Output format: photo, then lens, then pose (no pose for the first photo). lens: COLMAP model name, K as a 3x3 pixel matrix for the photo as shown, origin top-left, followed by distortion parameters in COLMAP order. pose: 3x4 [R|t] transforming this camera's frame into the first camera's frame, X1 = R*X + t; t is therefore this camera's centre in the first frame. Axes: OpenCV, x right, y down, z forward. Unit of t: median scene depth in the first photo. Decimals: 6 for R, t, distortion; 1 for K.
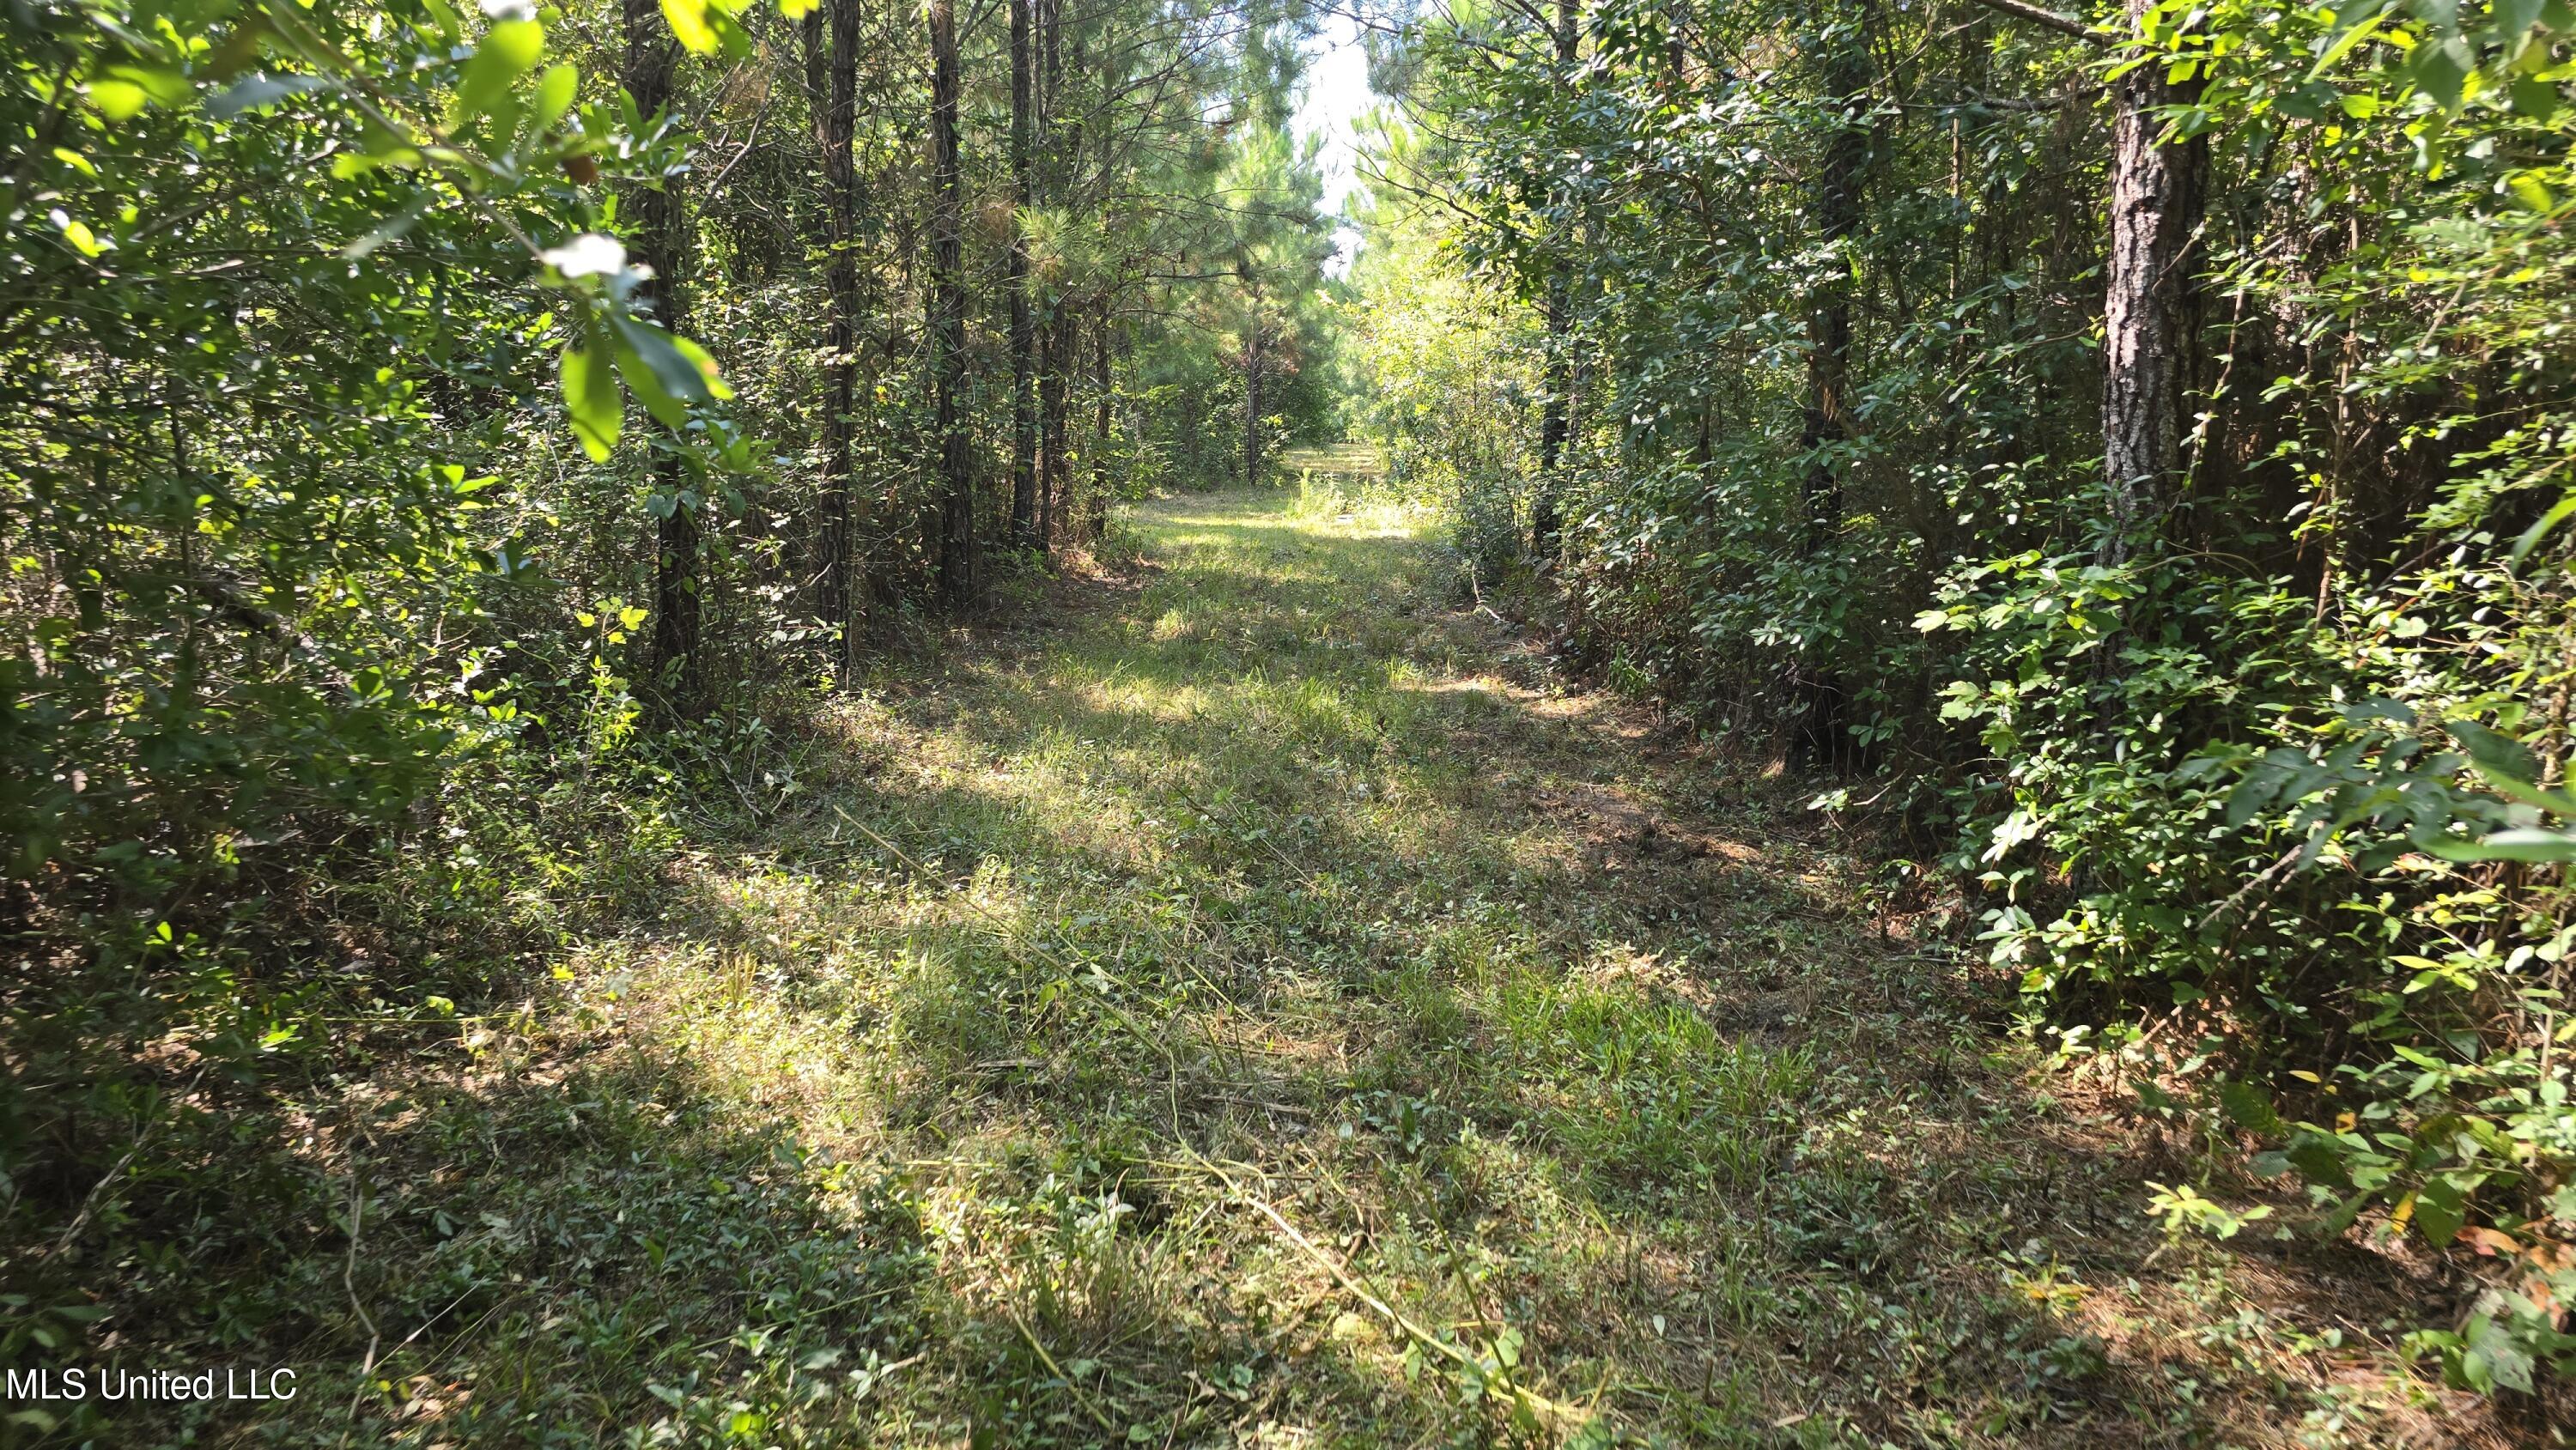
lens RADIAL K [[1604.7, 0, 1298.8], [0, 1604.7, 718.2], [0, 0, 1]] dist [0.095681, -0.103654]
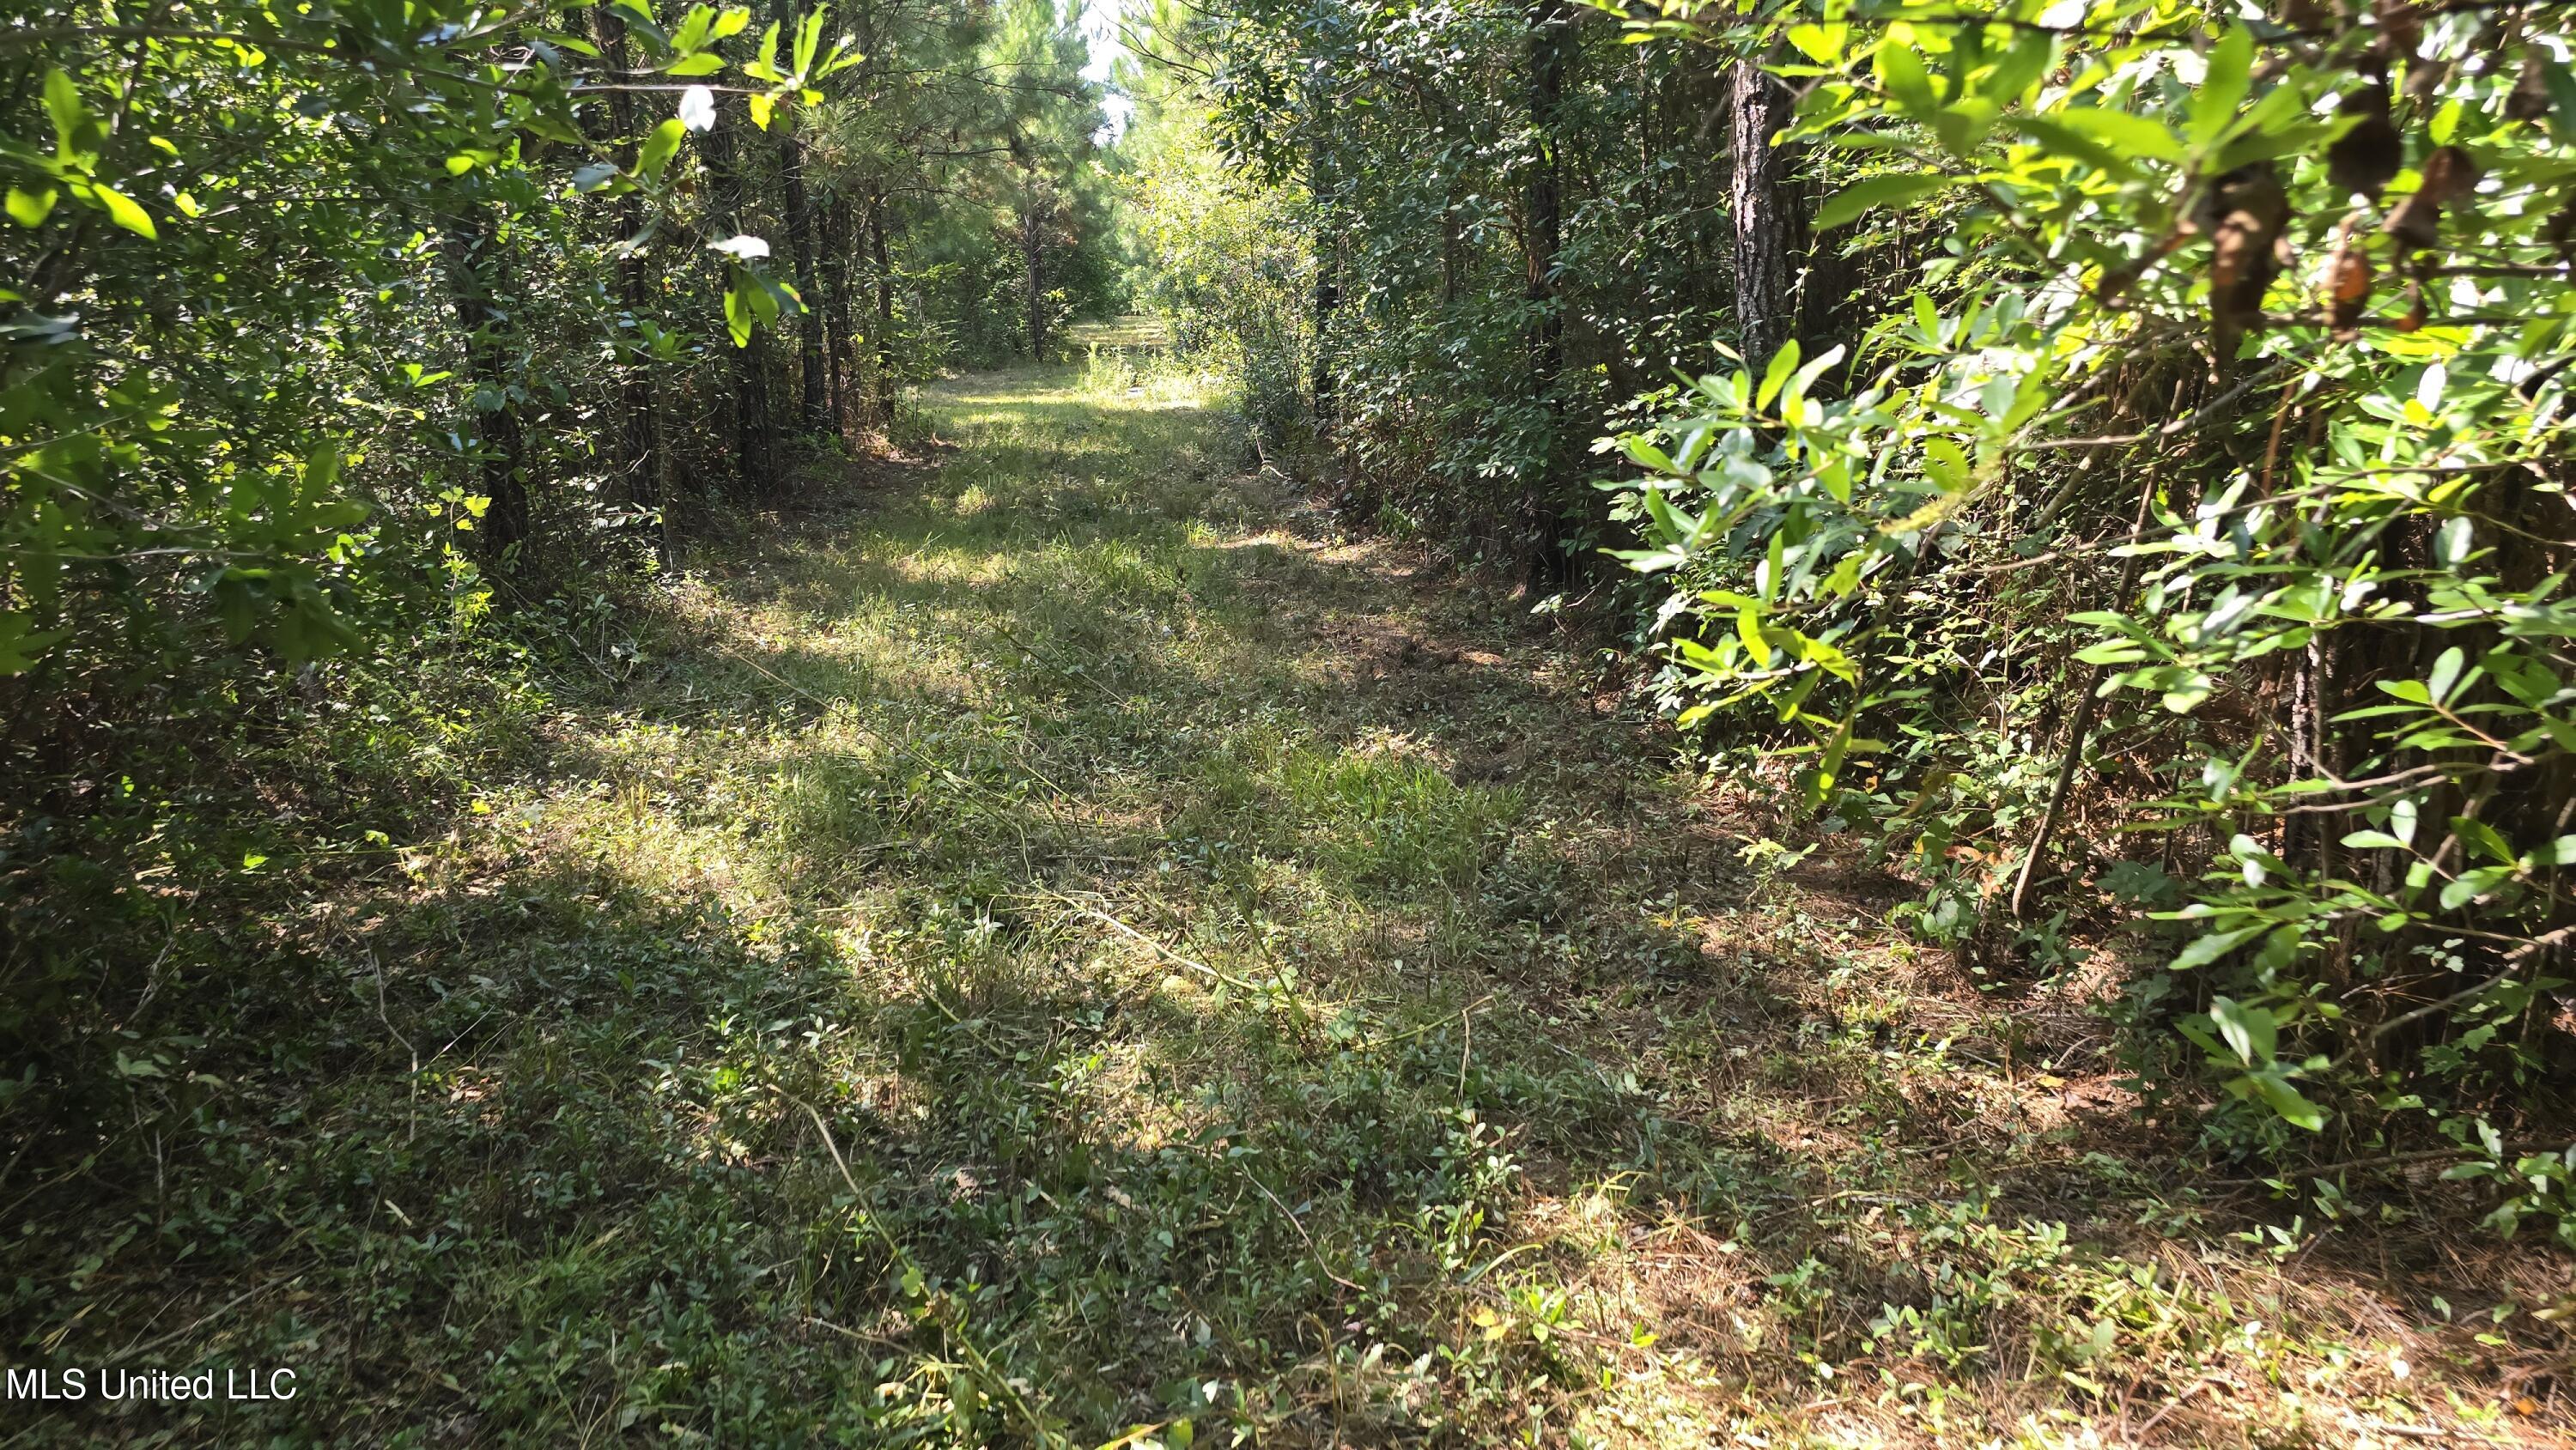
lens RADIAL K [[1604.7, 0, 1298.8], [0, 1604.7, 718.2], [0, 0, 1]] dist [0.095681, -0.103654]
pose [[0.990928, -0.068965, 0.115348, -0.002240], [0.059921, 0.994983, 0.080112, 0.026303], [-0.120294, -0.072474, 0.990089, -0.164027]]
